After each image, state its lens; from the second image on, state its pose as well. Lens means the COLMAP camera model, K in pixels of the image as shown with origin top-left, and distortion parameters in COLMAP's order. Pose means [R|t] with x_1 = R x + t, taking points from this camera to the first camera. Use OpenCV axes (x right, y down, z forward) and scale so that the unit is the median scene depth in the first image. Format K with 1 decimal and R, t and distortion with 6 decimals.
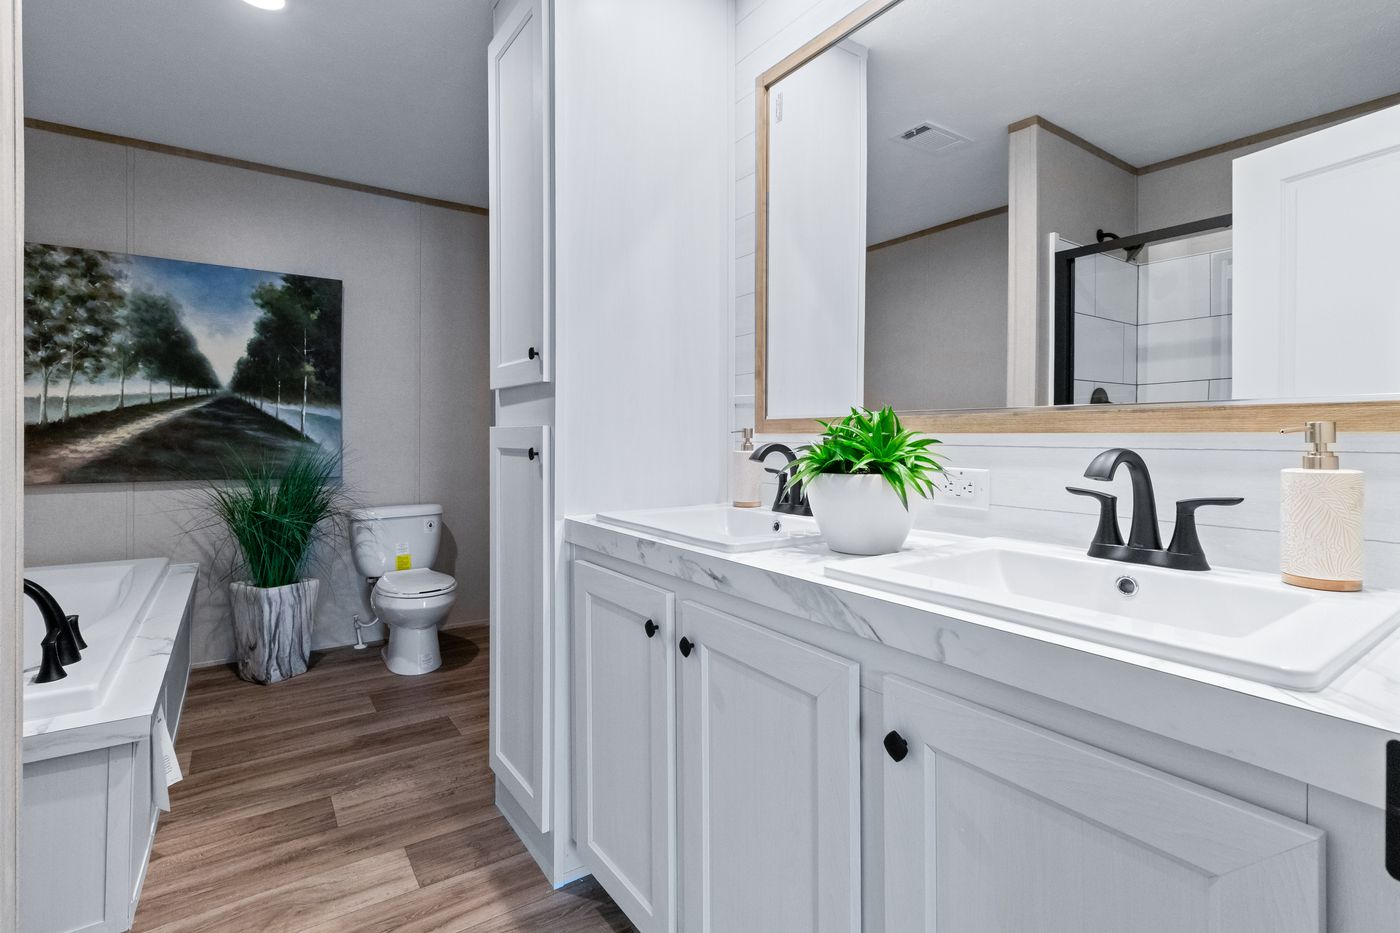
lens RADIAL K [[662.0, 0, 700.4], [0, 662.0, 440.3], [0, 0, 1]] dist [-0.001193, -0.000441]
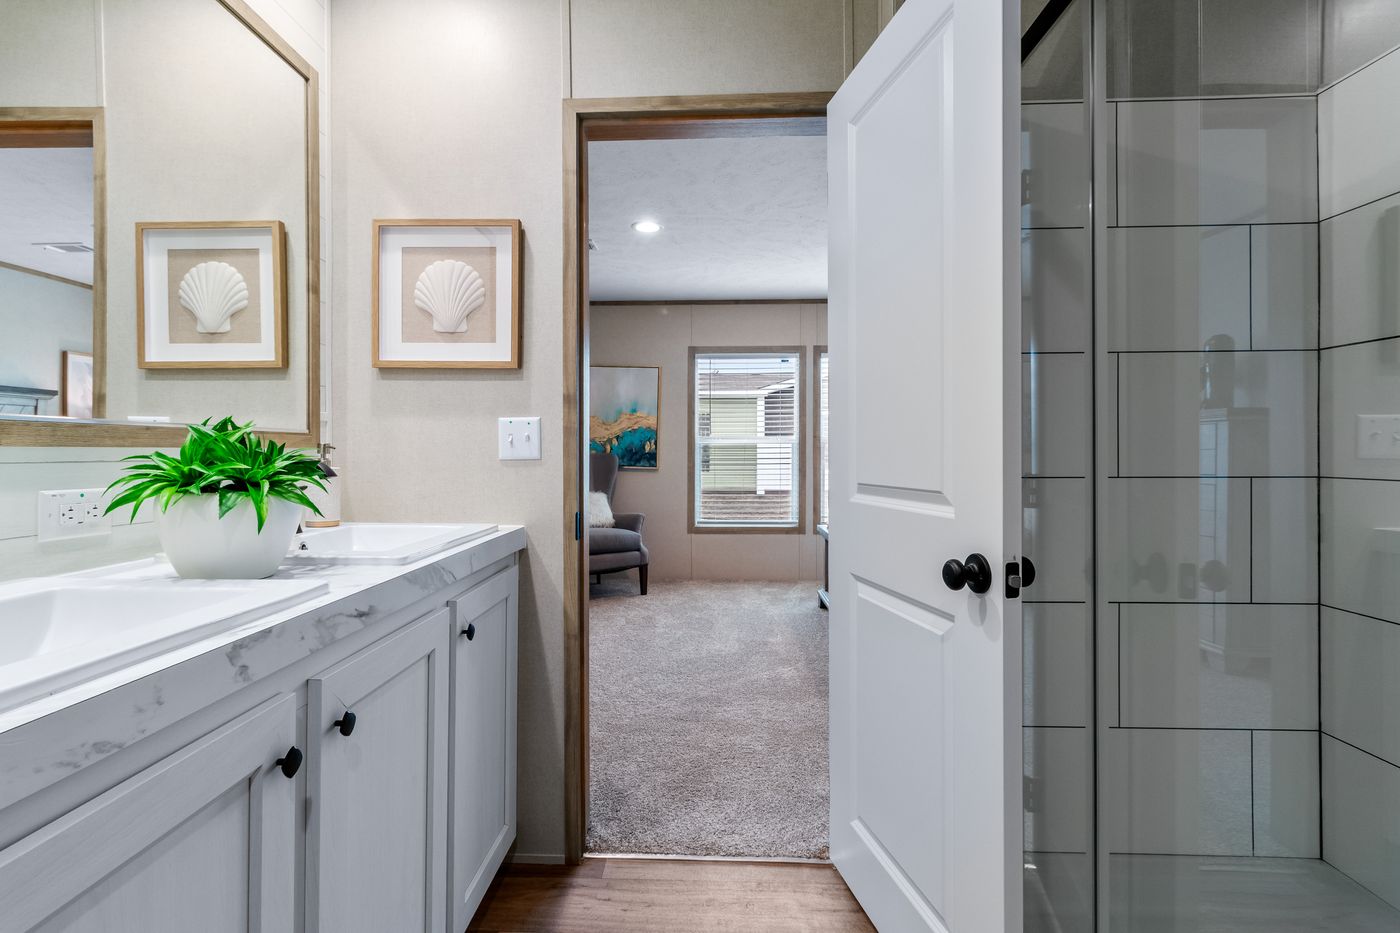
lens RADIAL K [[662.0, 0, 700.4], [0, 662.0, 440.3], [0, 0, 1]] dist [-0.001193, -0.000441]
pose [[-0.801608, 0.003961, 0.597837, -0.779551], [0.001364, 0.999988, -0.004797, -0.015766], [-0.597848, -0.003030, -0.801604, 1.303399]]
